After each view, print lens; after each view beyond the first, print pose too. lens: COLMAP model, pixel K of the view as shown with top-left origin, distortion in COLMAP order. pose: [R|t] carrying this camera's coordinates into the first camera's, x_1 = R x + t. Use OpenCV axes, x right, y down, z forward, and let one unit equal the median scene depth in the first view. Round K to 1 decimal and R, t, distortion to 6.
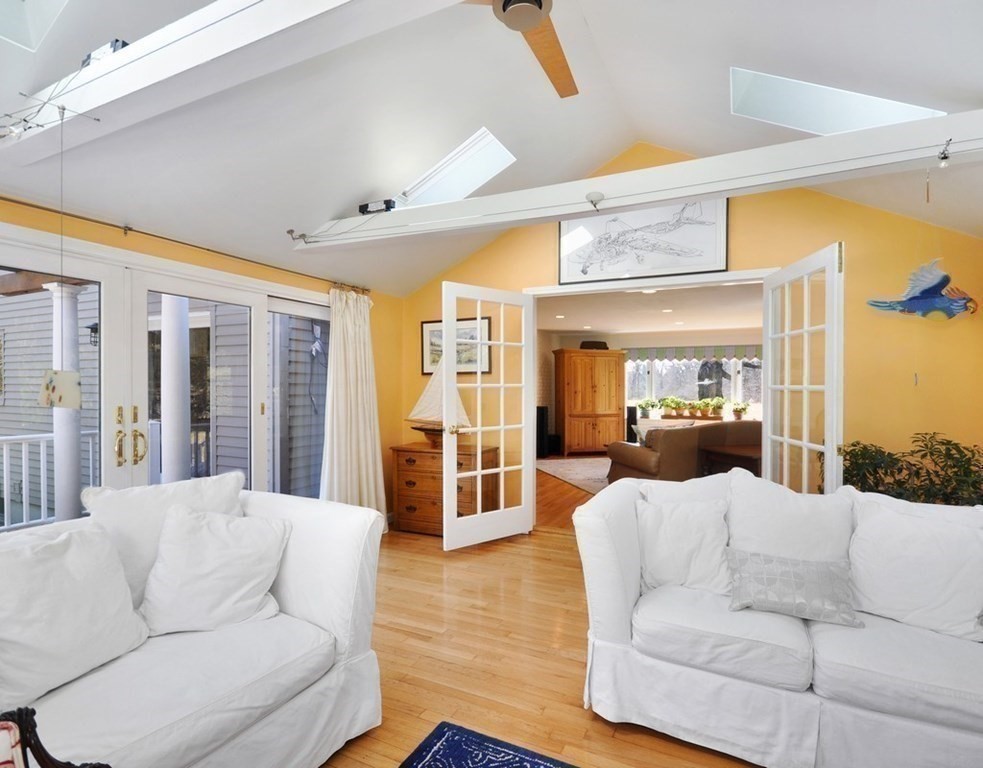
lens RADIAL K [[520.2, 0, 490.3], [0, 520.2, 386.6], [0, 0, 1]] dist [0.014854, 0.004295]
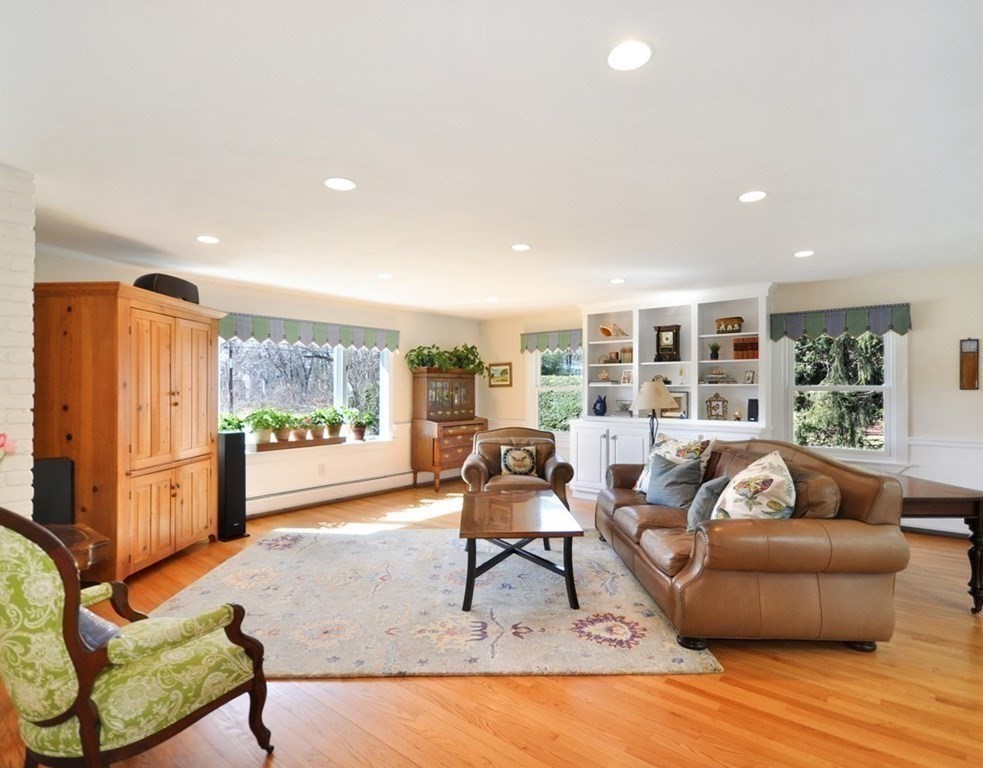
lens RADIAL K [[520.2, 0, 475.5], [0, 520.2, 384.2], [0, 0, 1]] dist [0.014854, 0.004295]
pose [[0.218225, 0.004619, 0.975888, -0.140381], [0.006247, 0.999962, -0.006130, -0.001567], [-0.975879, 0.007434, 0.218188, 0.688540]]
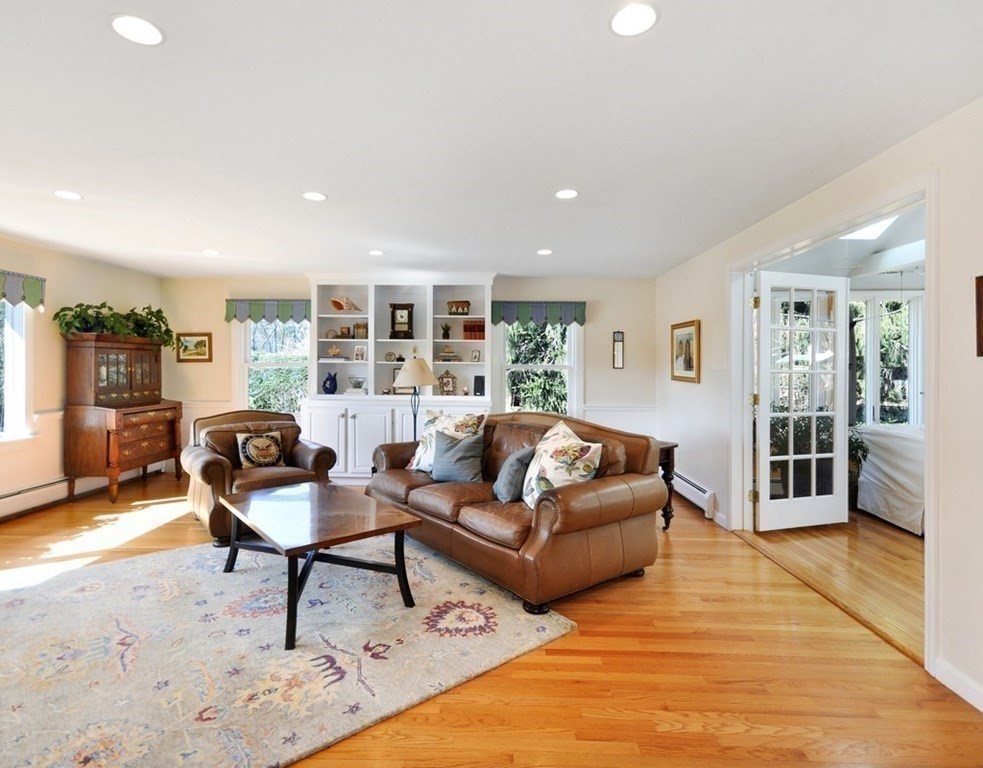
lens RADIAL K [[520.2, 0, 494.3], [0, 520.2, 370.1], [0, 0, 1]] dist [0.014854, 0.004295]
pose [[-0.421781, -0.012119, 0.906617, -0.107513], [-0.005275, 0.999927, 0.010912, -0.000957], [-0.906682, -0.000180, -0.421814, 0.756099]]
